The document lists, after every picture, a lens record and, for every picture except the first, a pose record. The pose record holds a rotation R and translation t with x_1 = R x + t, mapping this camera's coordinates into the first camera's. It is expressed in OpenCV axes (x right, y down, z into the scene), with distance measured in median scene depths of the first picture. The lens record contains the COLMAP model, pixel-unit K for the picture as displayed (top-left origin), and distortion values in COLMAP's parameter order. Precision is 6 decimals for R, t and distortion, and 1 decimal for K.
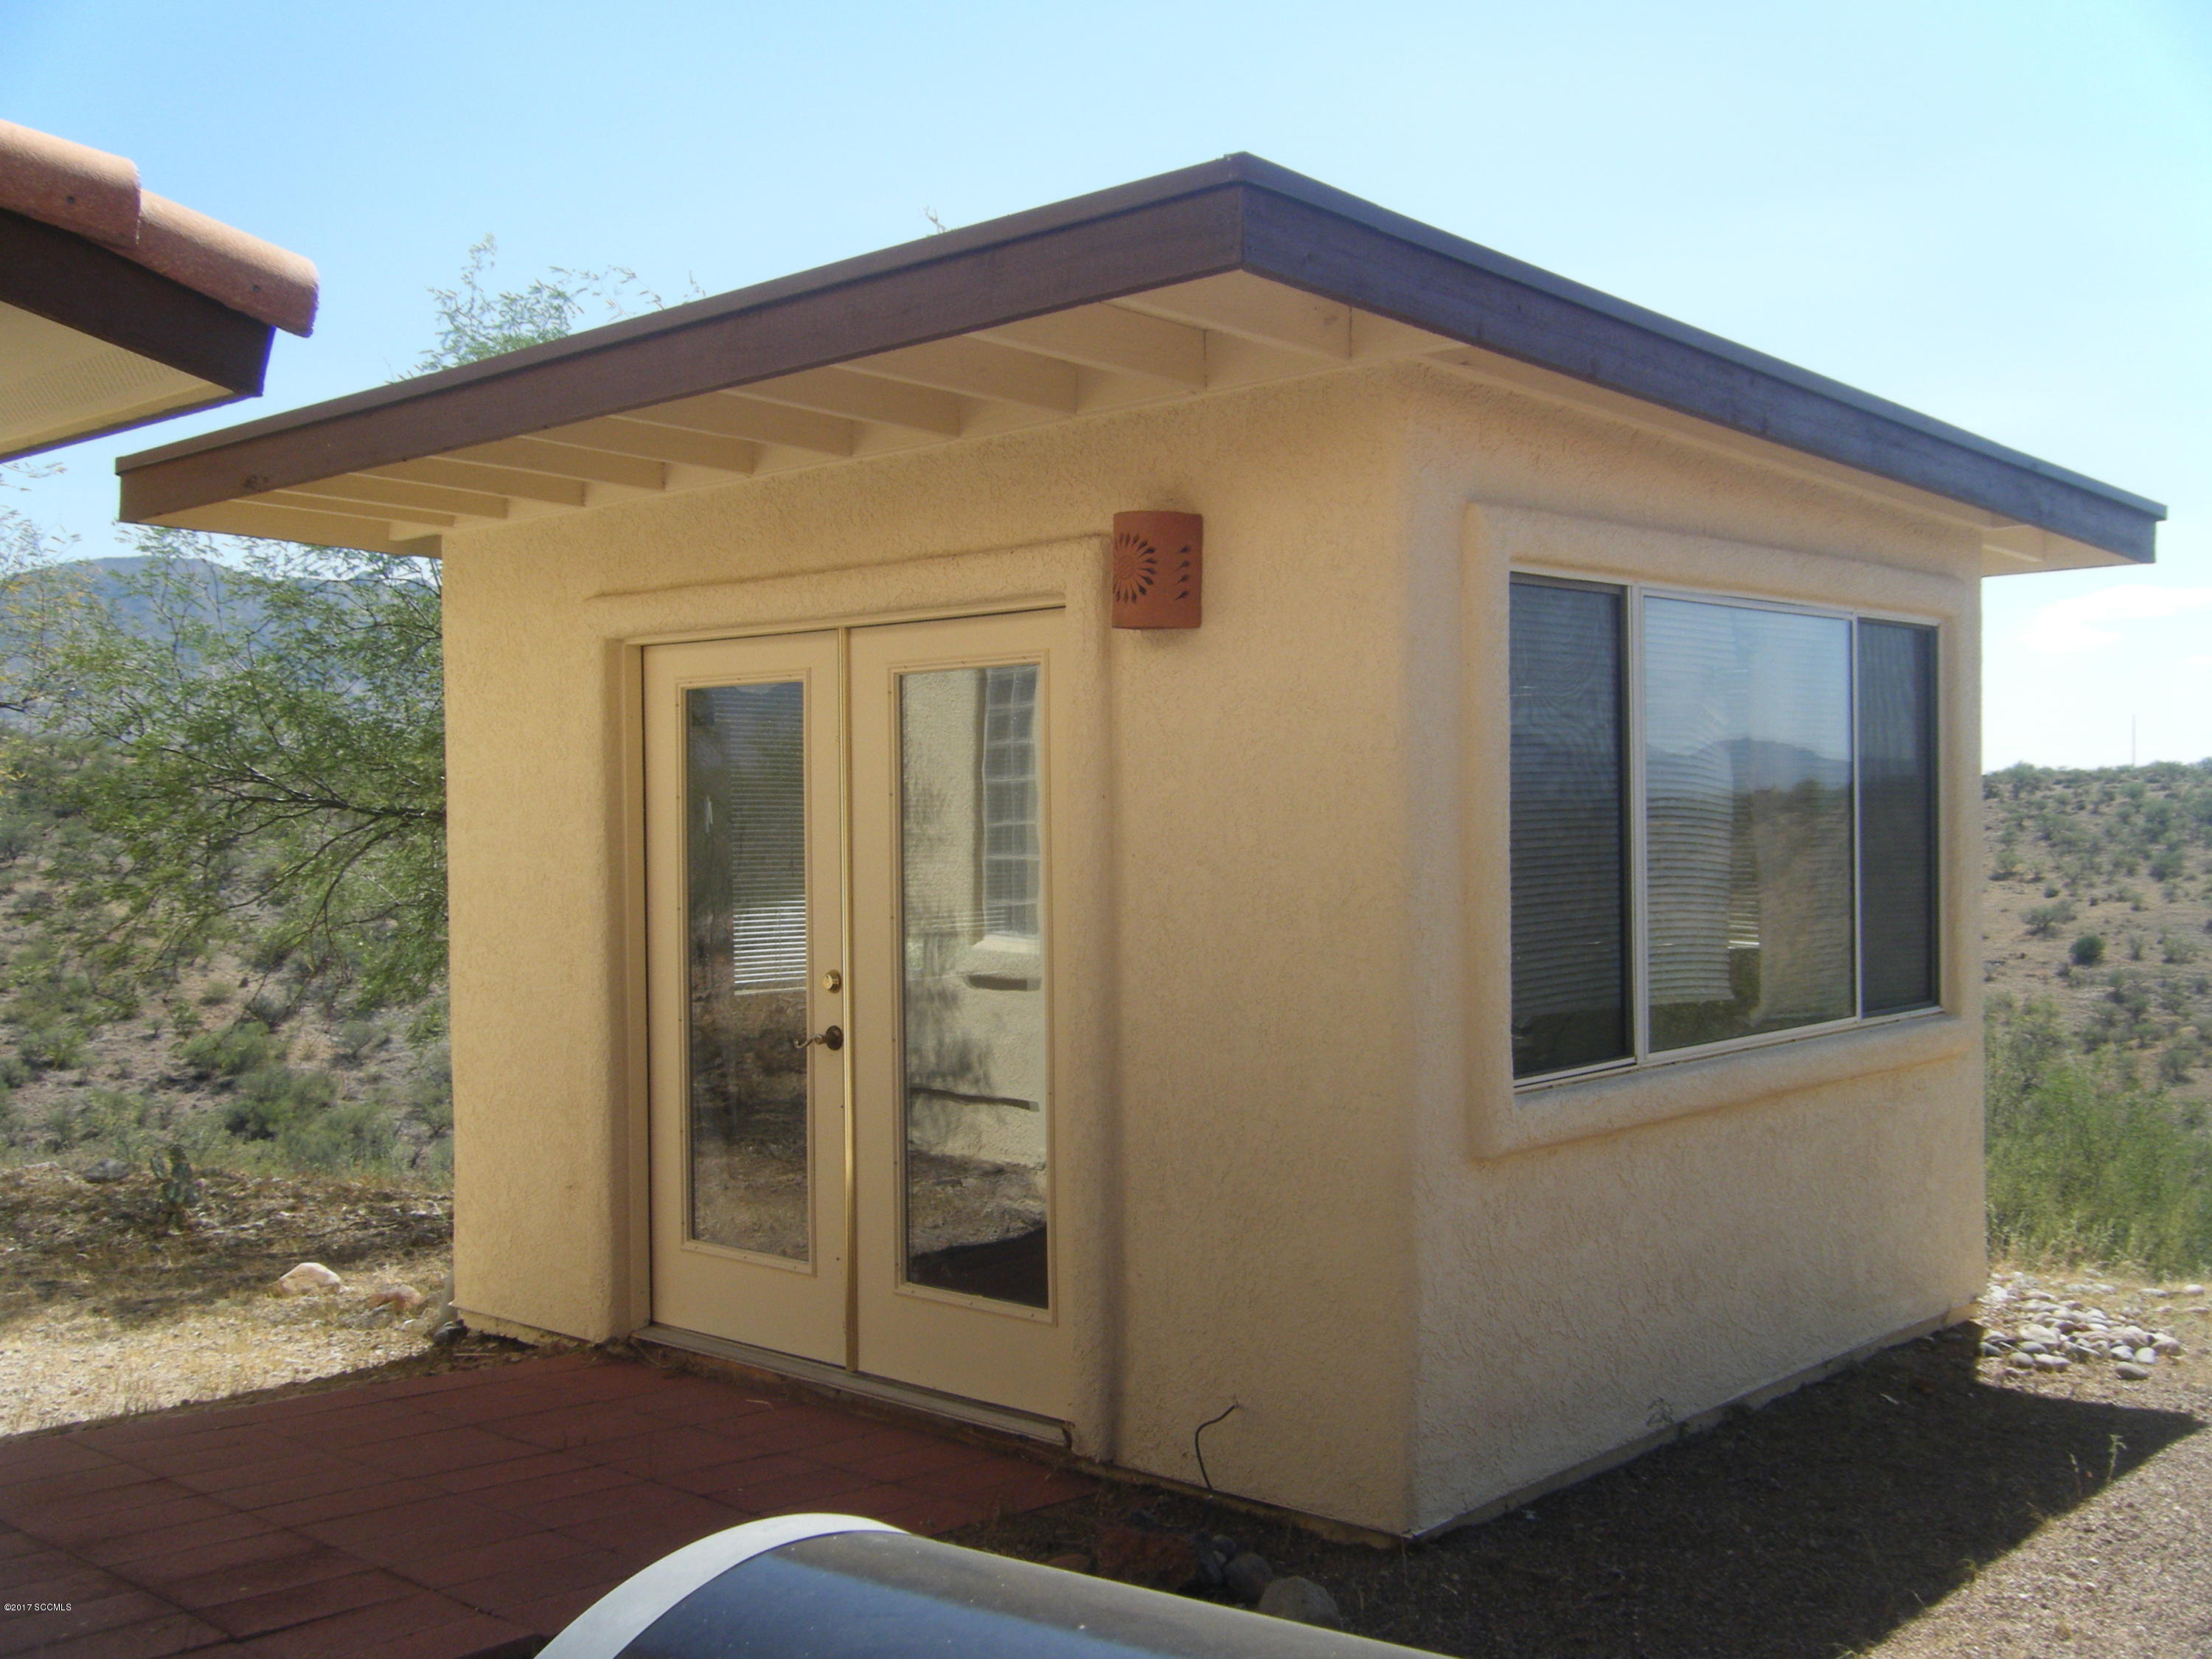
lens RADIAL K [[2260.0, 0, 1106.0], [0, 2260.0, 829.5], [0, 0, 1]] dist [-0.016106, 0.014784]
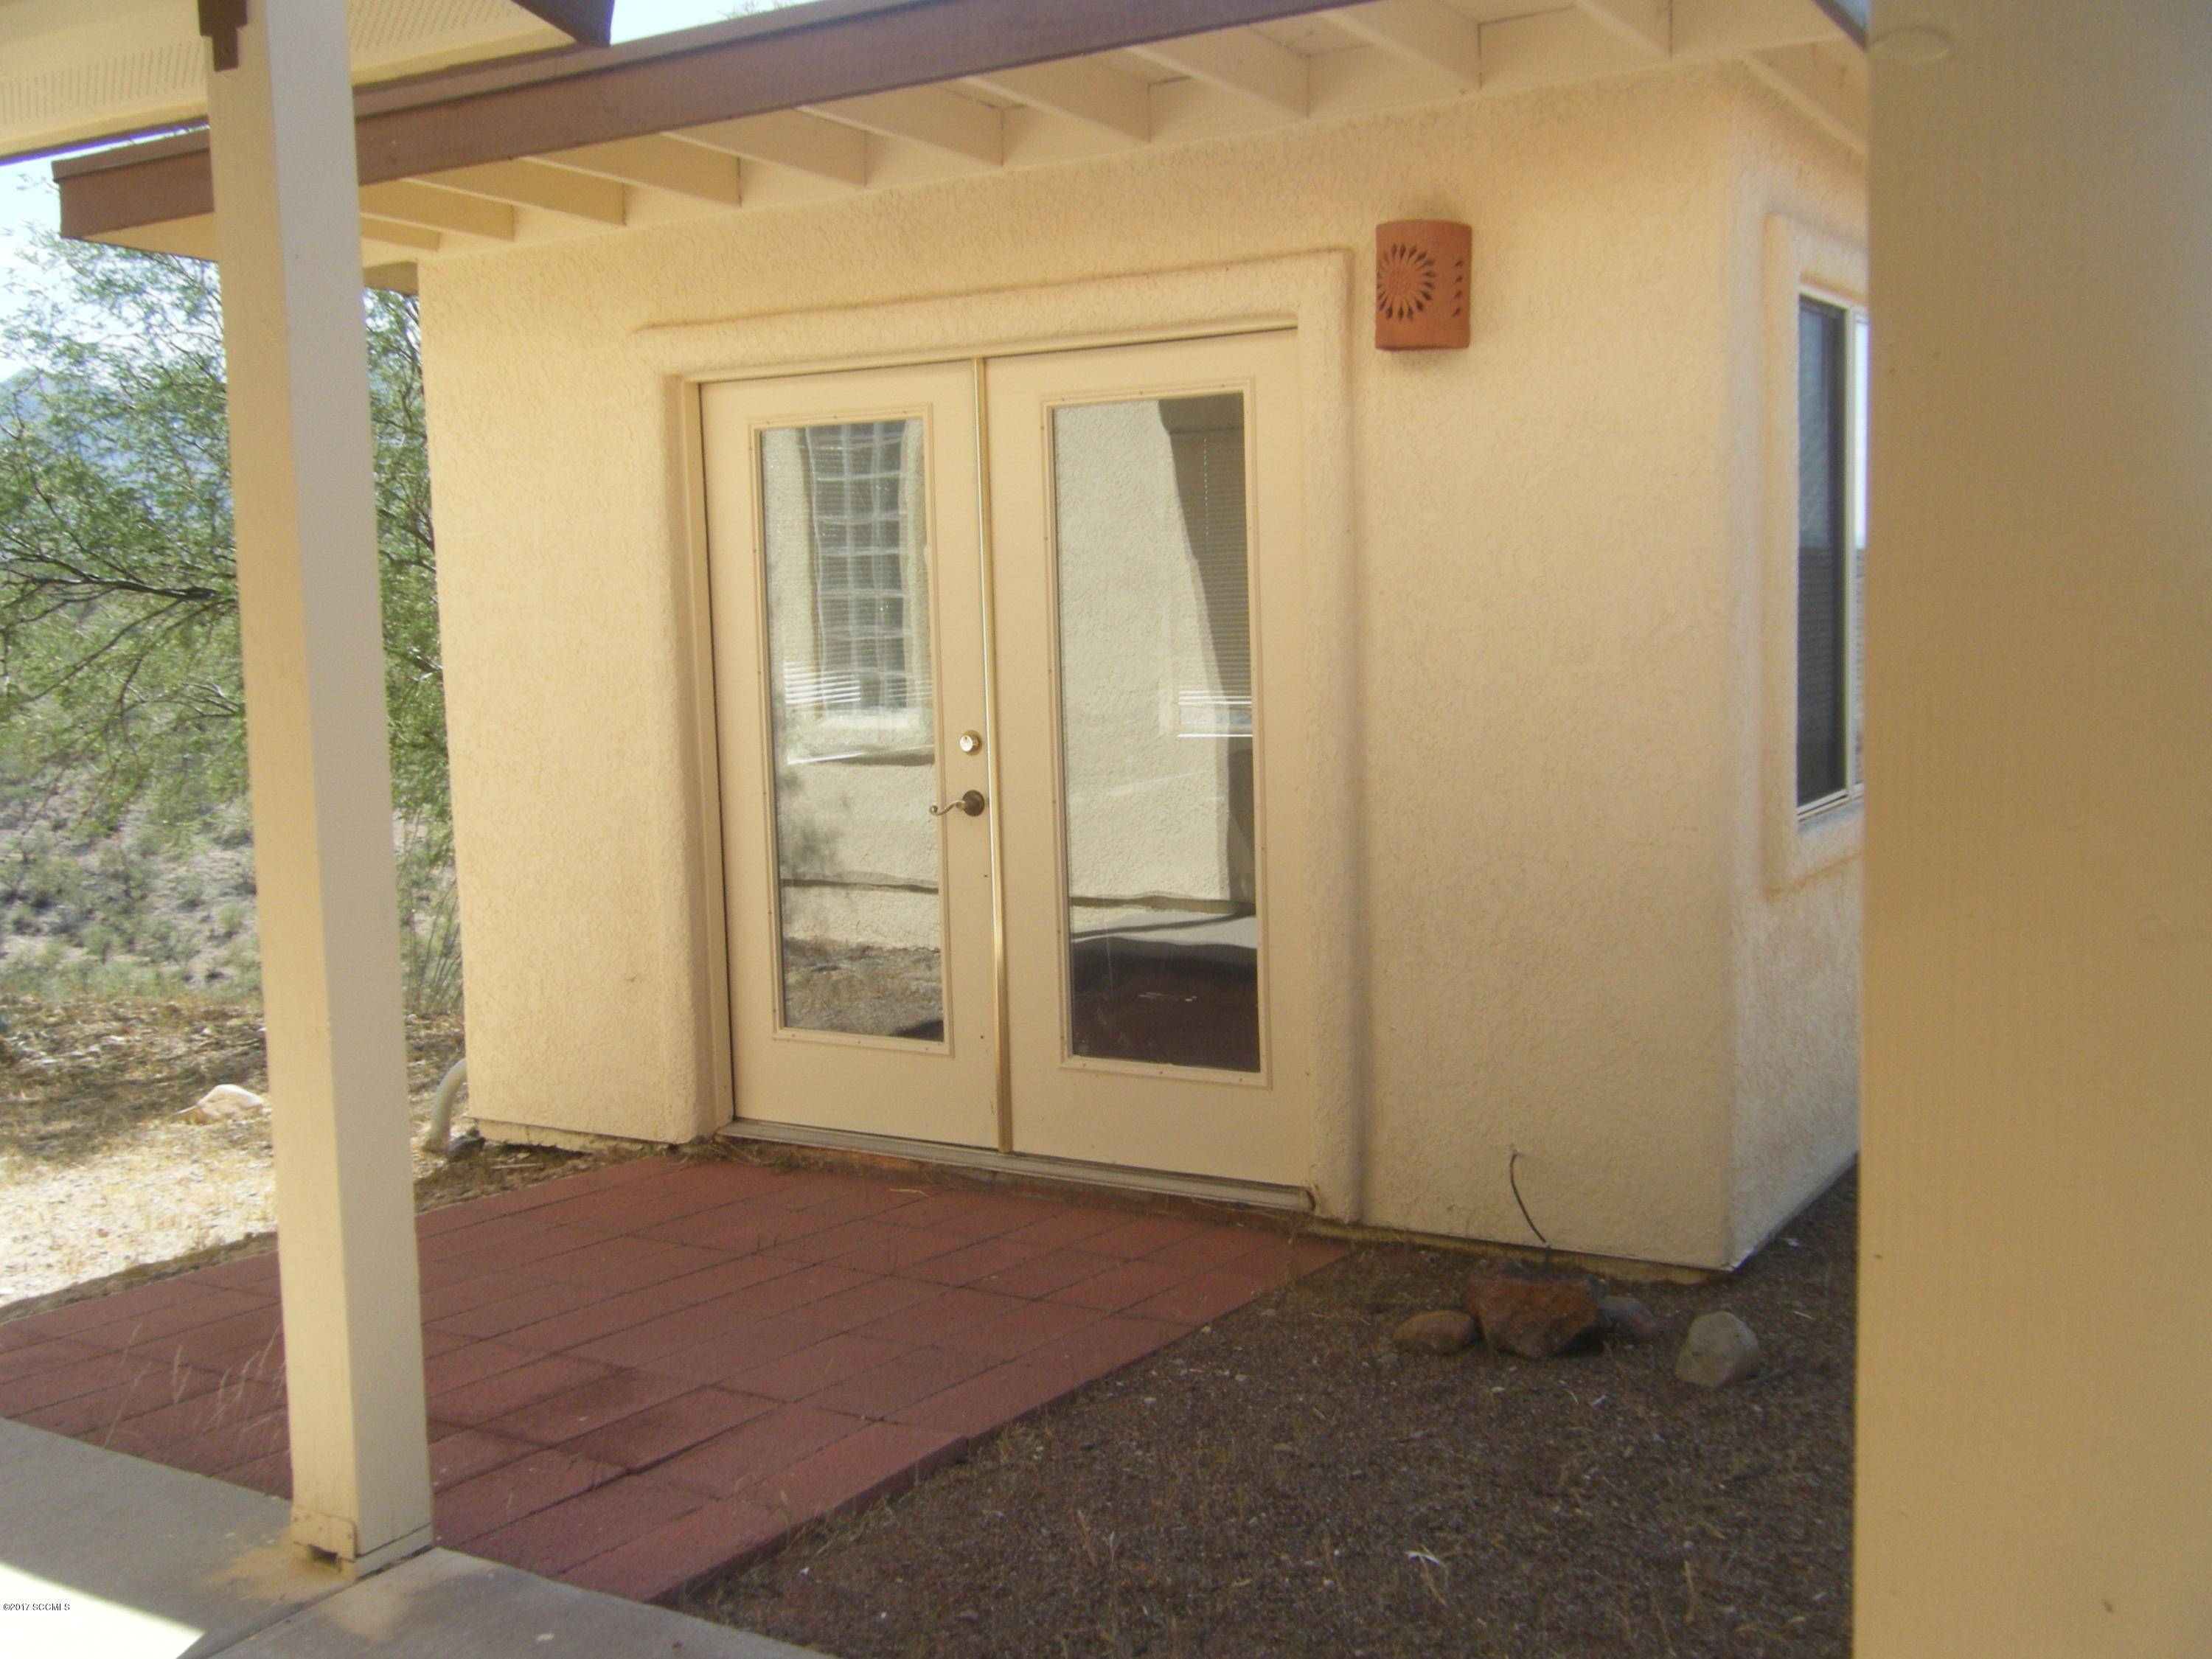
lens RADIAL K [[2260.0, 0, 1106.0], [0, 2260.0, 829.5], [0, 0, 1]] dist [-0.016106, 0.014784]
pose [[0.980978, -0.035787, 0.190791, -0.260614], [0.018412, 0.995582, 0.092075, 0.019047], [-0.193243, -0.086811, 0.977303, 0.078798]]
